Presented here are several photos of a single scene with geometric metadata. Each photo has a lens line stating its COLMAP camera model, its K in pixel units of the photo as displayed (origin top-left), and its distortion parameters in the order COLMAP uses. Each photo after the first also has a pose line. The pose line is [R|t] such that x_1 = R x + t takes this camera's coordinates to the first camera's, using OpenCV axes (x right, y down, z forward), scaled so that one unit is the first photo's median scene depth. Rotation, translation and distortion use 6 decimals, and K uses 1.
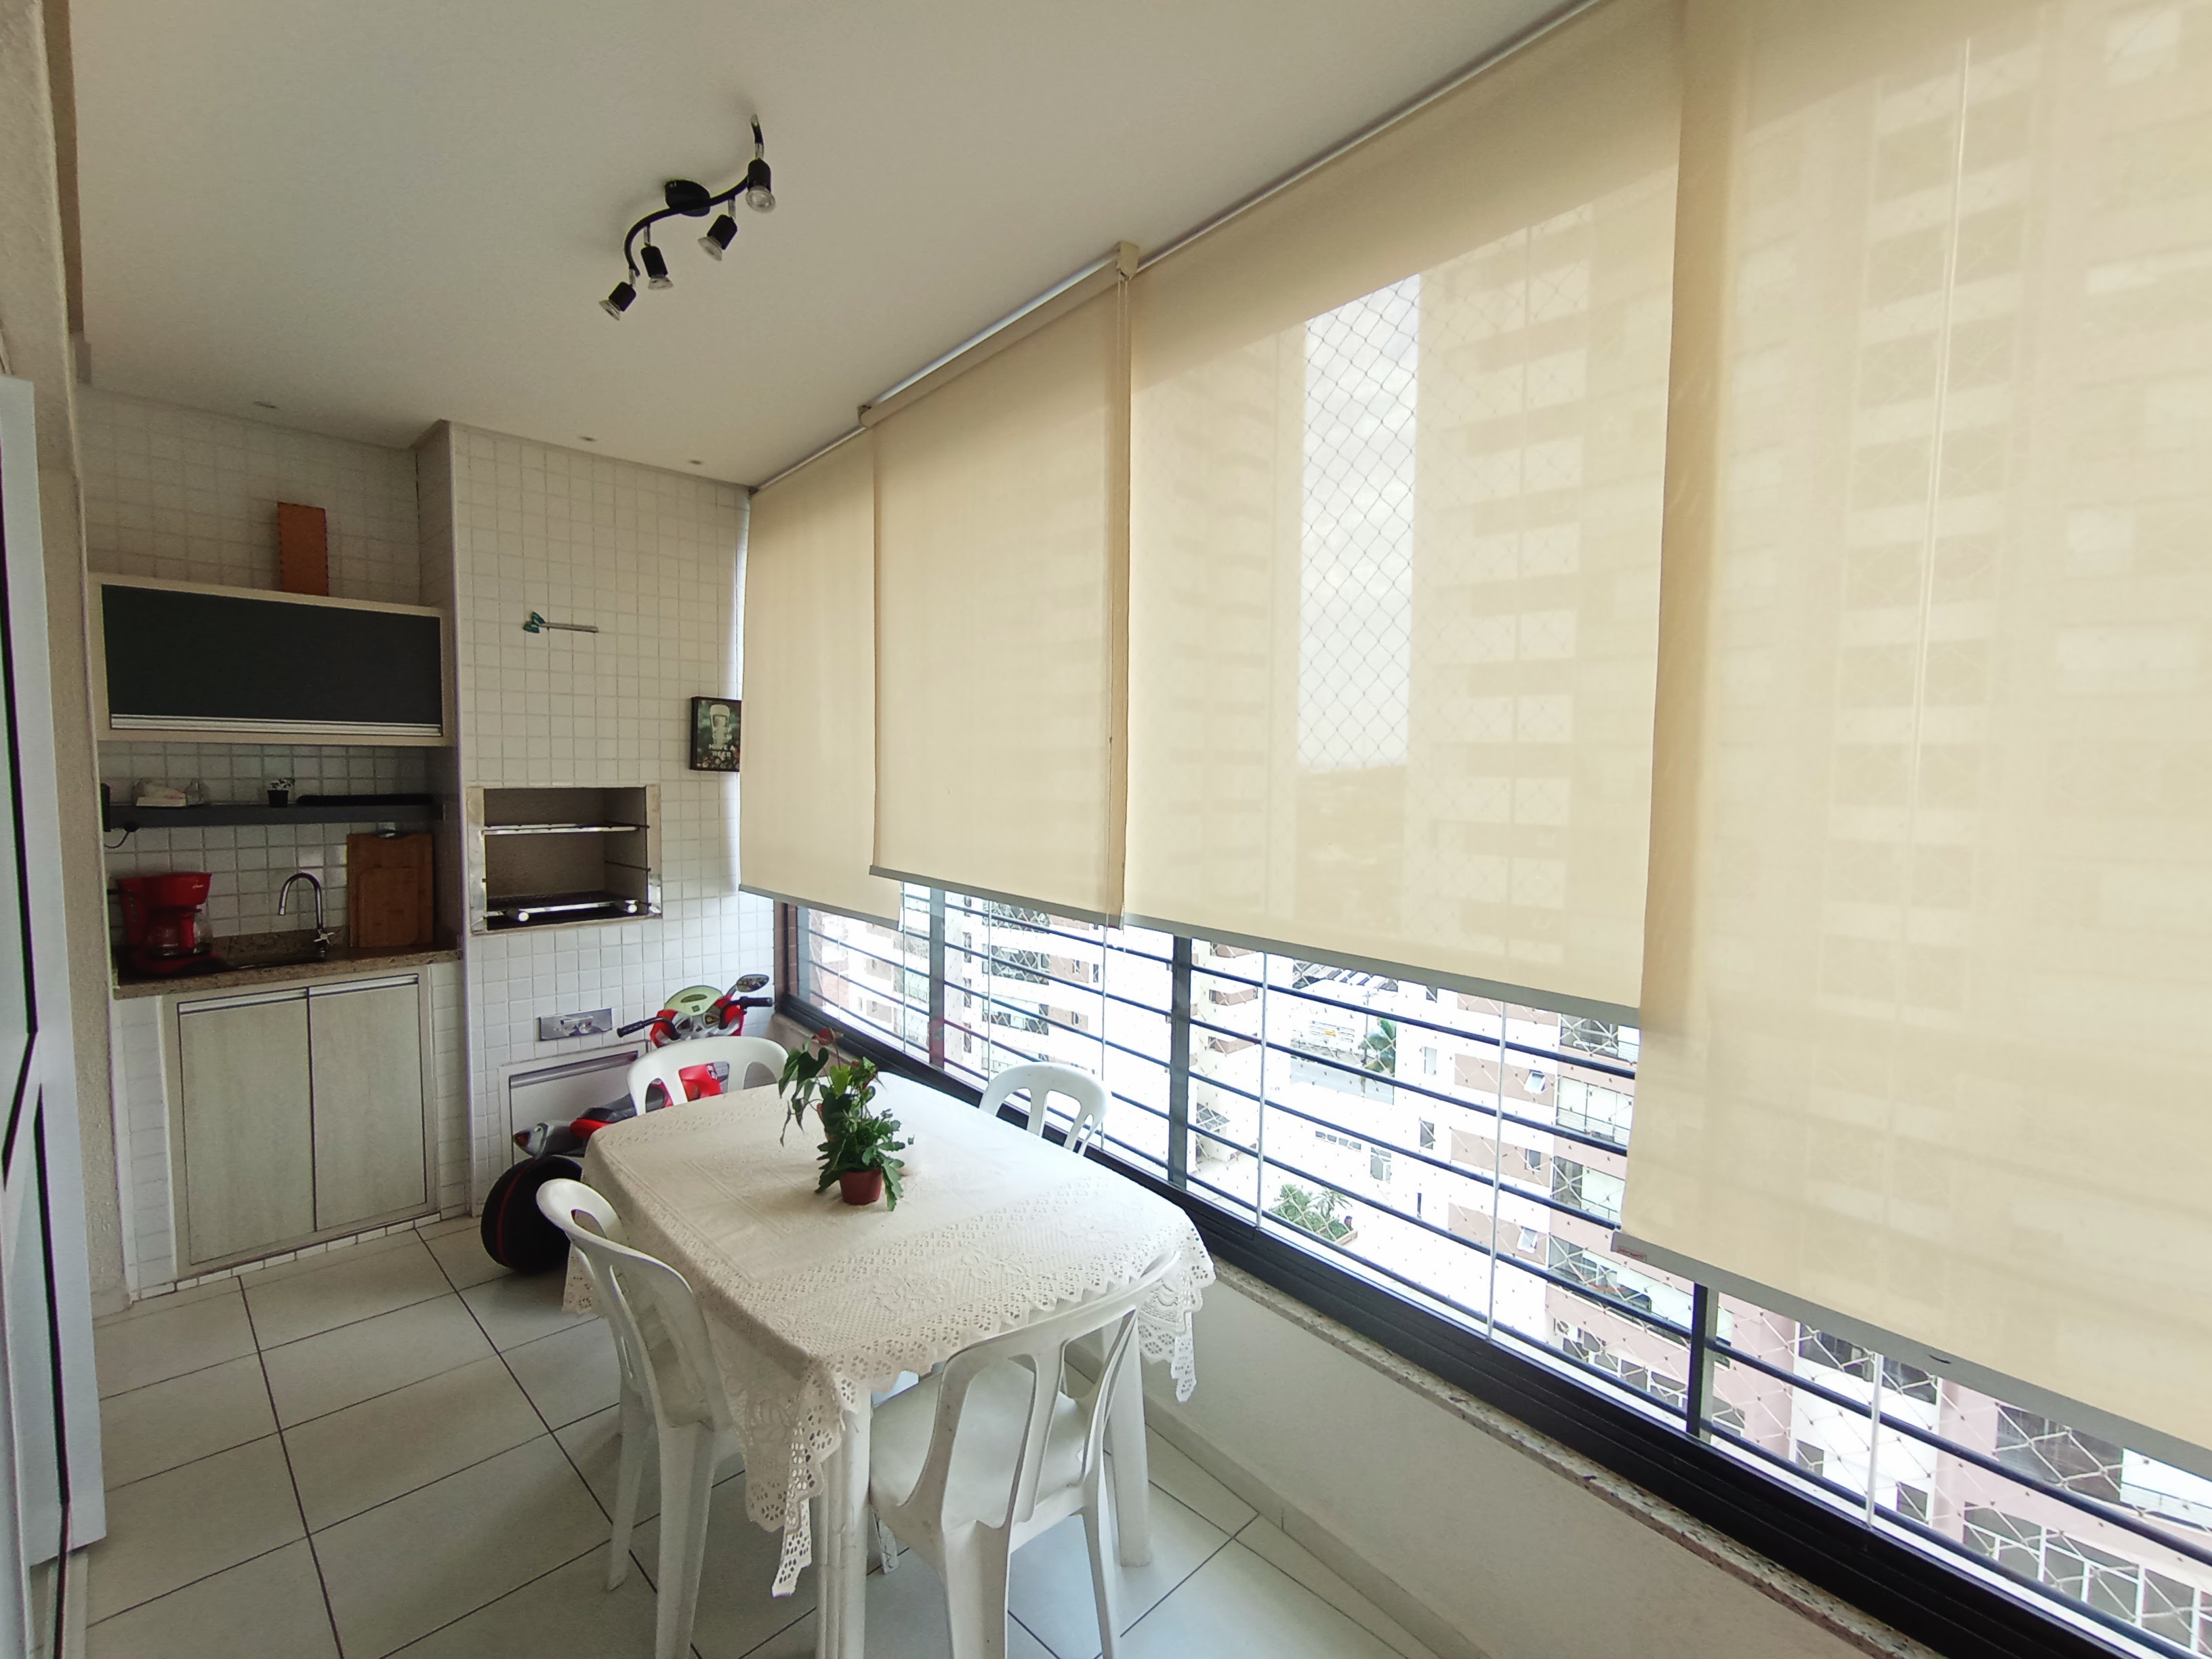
lens RADIAL K [[1013.8, 0, 1101.0], [0, 1013.8, 831.1], [0, 0, 1]] dist [-0.037458, 0.029217]
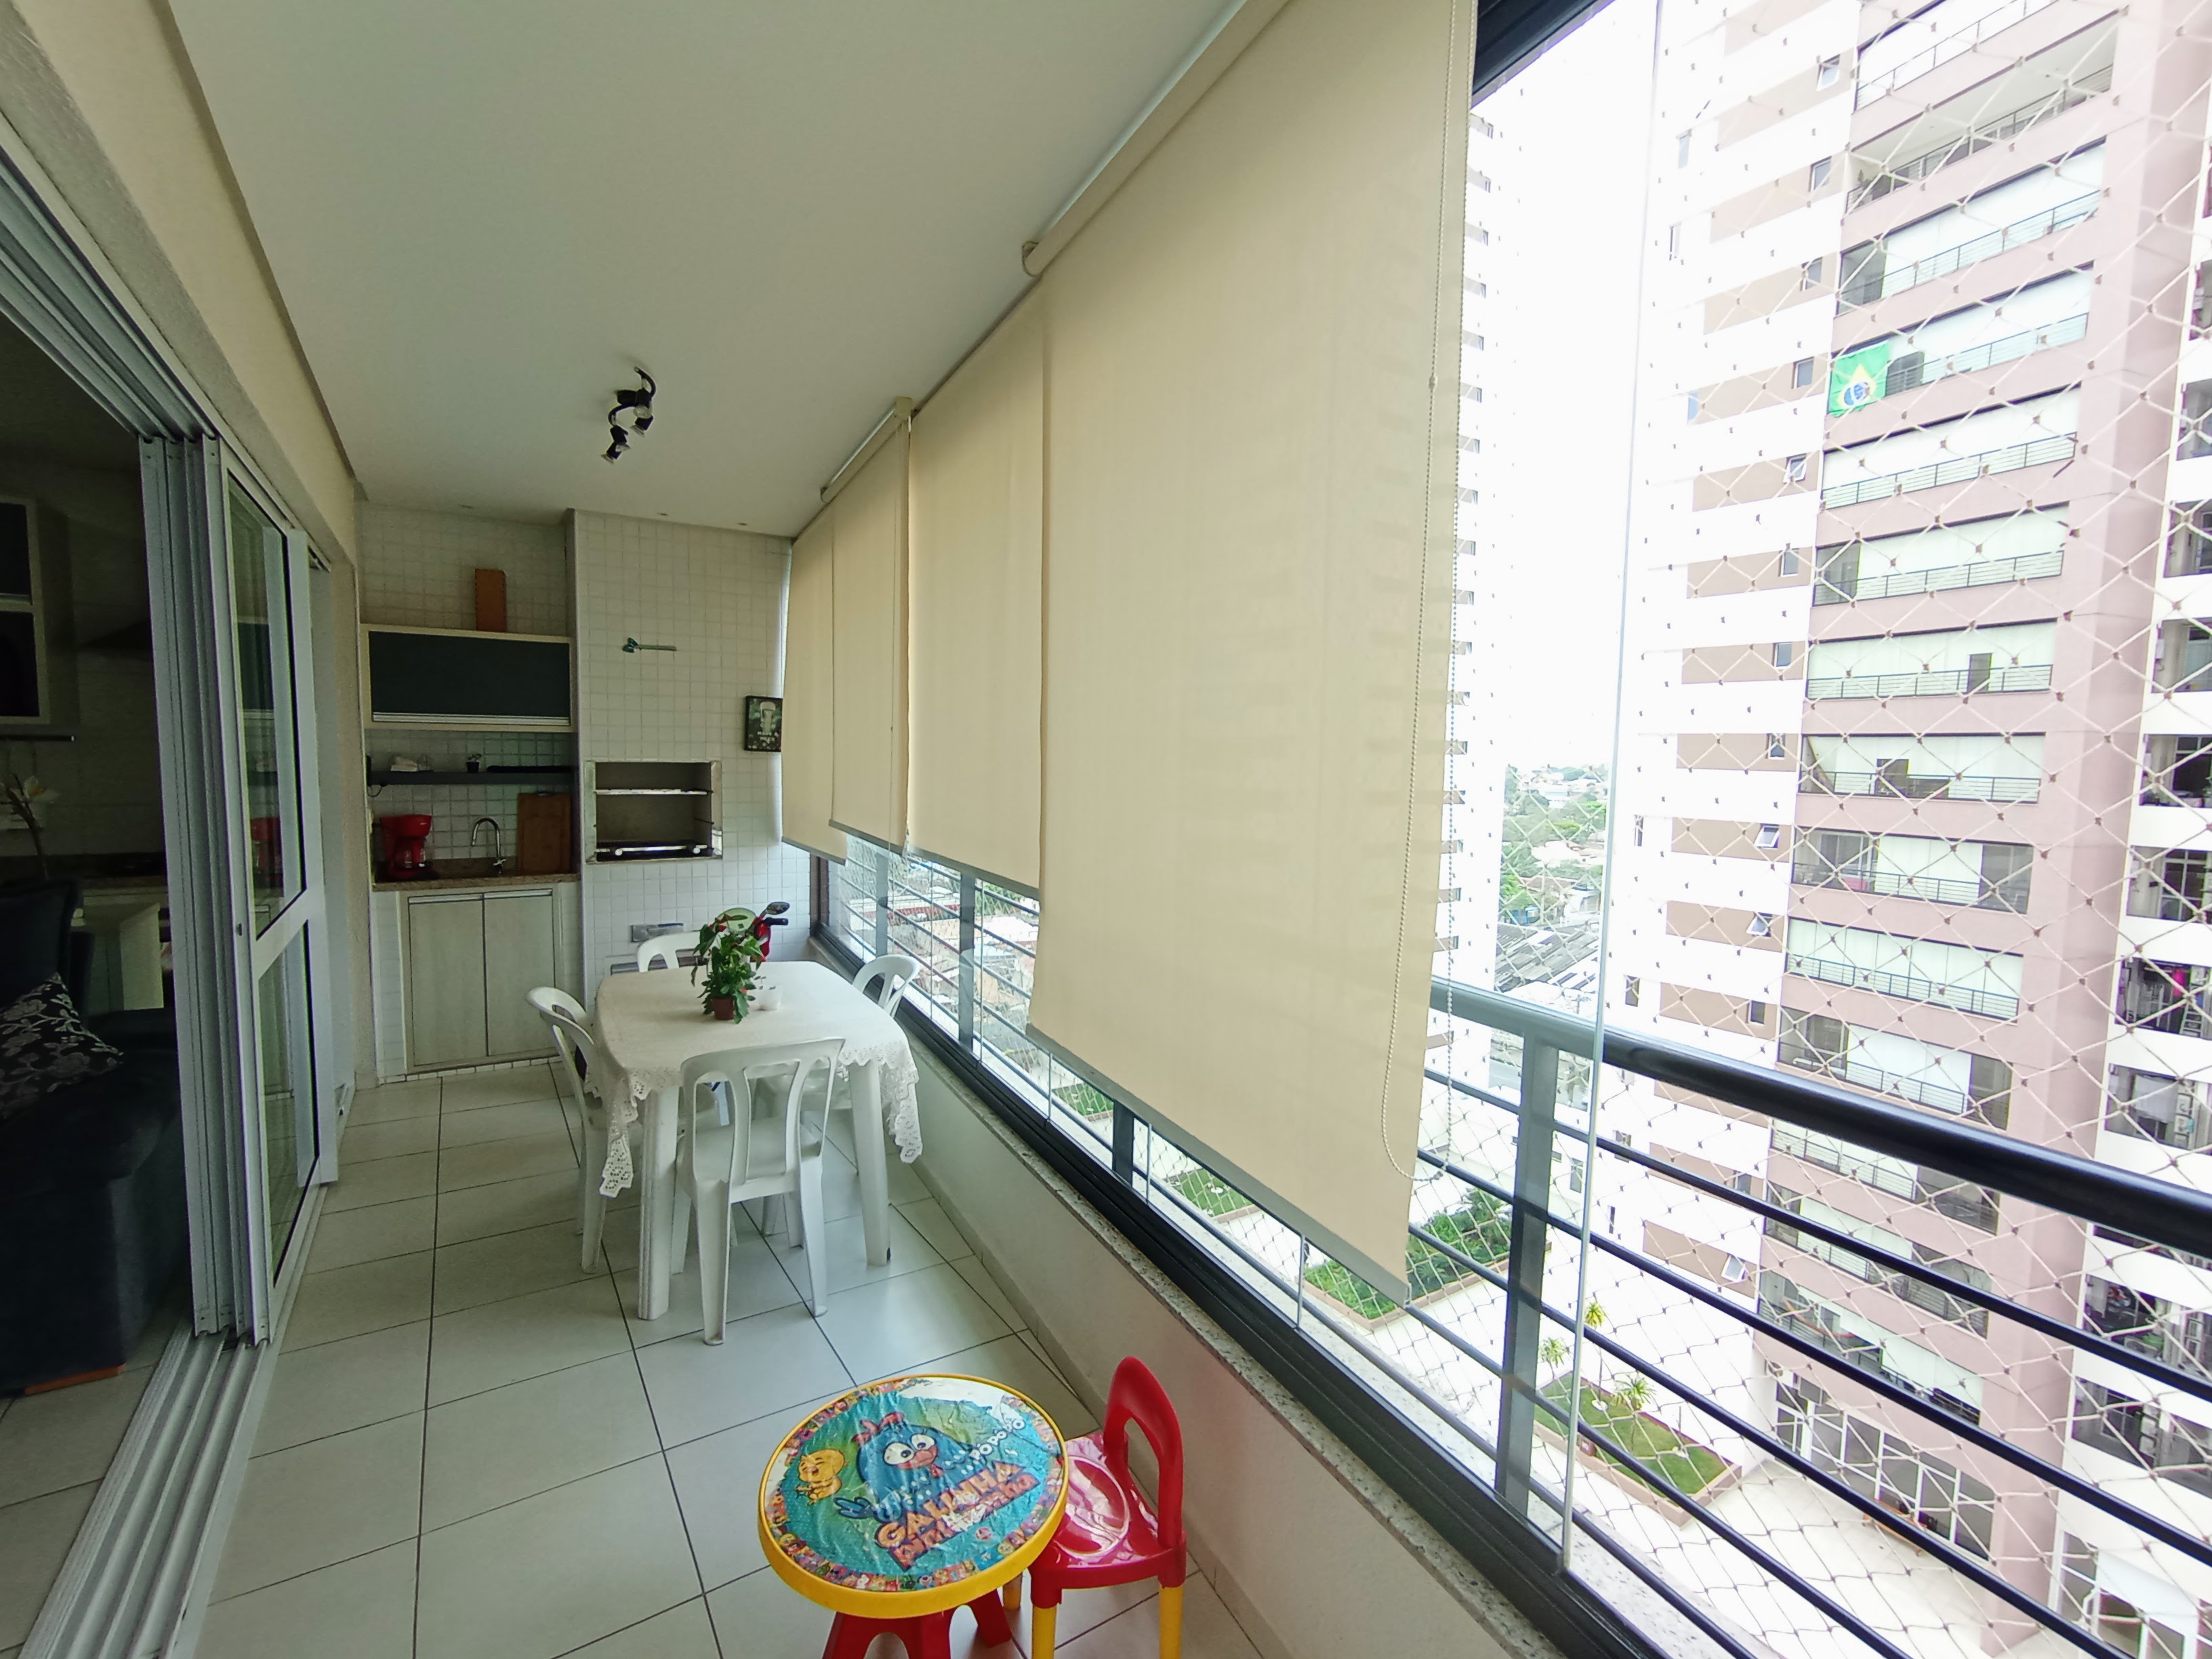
lens RADIAL K [[1013.8, 0, 1101.0], [0, 1013.8, 831.1], [0, 0, 1]] dist [-0.037458, 0.029217]
pose [[0.977107, 0.023133, -0.211489, 0.392494], [-0.020854, 0.999698, 0.013001, 0.022181], [0.211726, -0.008293, 0.977294, -0.250307]]
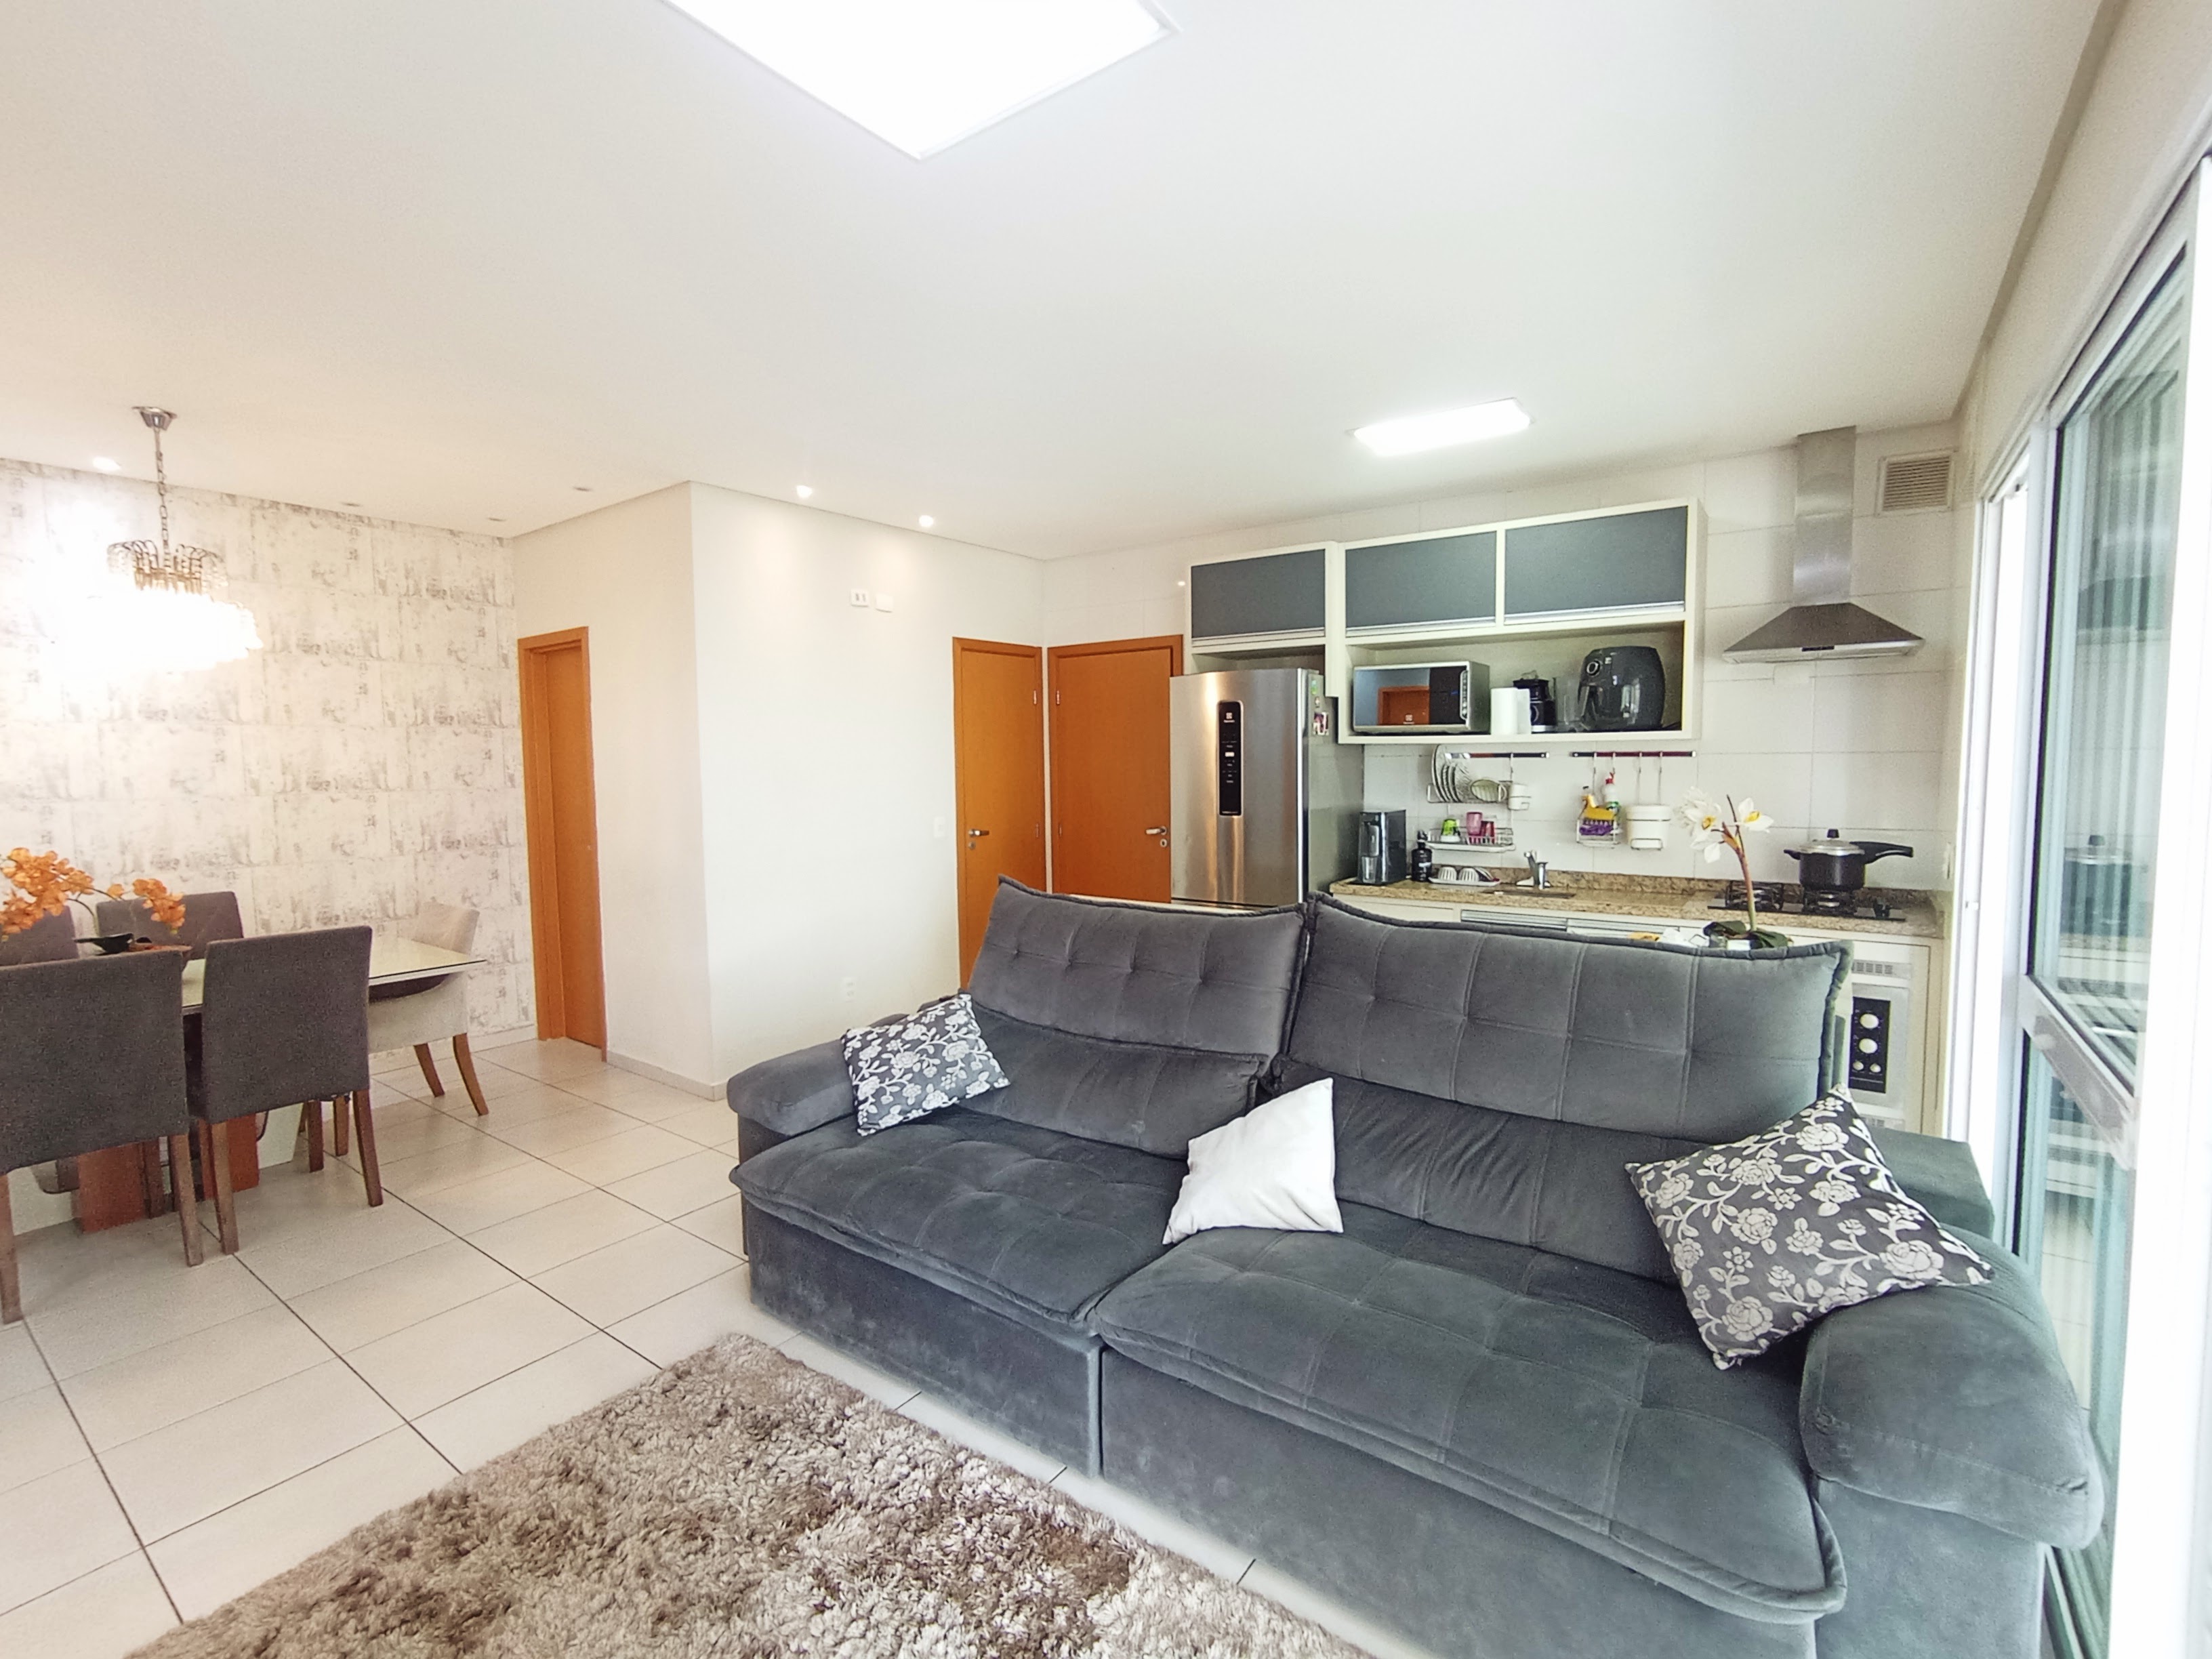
lens RADIAL K [[1007.9, 0, 1106.0], [0, 1007.9, 829.5], [0, 0, 1]] dist [-0.059152, 0.044585]
pose [[0.154027, 0.058382, -0.986340, -0.106213], [-0.053231, 0.997293, 0.050718, 0.015337], [0.986632, 0.044692, 0.156717, -0.142710]]
